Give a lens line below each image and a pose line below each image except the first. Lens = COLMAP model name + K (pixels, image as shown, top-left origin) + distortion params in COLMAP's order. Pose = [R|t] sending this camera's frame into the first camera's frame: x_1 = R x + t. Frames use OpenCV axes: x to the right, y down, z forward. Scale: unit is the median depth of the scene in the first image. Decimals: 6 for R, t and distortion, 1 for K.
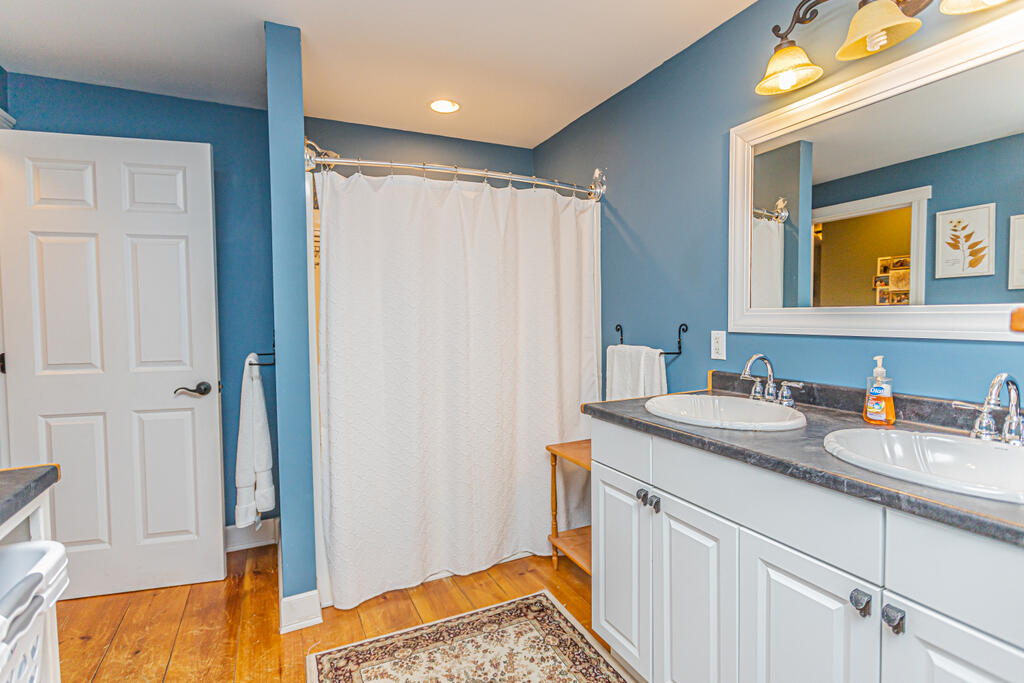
lens RADIAL K [[499.8, 0, 514.8], [0, 499.8, 337.4], [0, 0, 1]] dist [-0.001479, 0.001875]
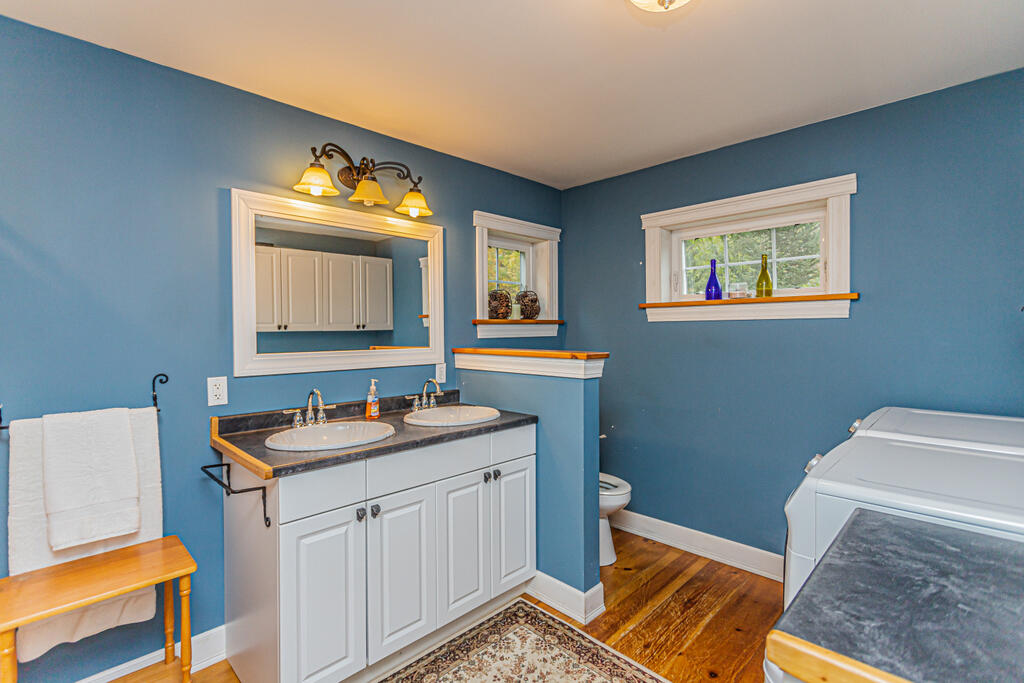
lens RADIAL K [[486.5, 0, 512.3], [0, 486.5, 335.6], [0, 0, 1]] dist [-0.002777, 0.000124]
pose [[-0.335713, -0.000750, 0.941964, -0.934731], [0.052609, 0.998424, 0.019544, -0.110651], [-0.940494, 0.056117, -0.335145, 0.994051]]
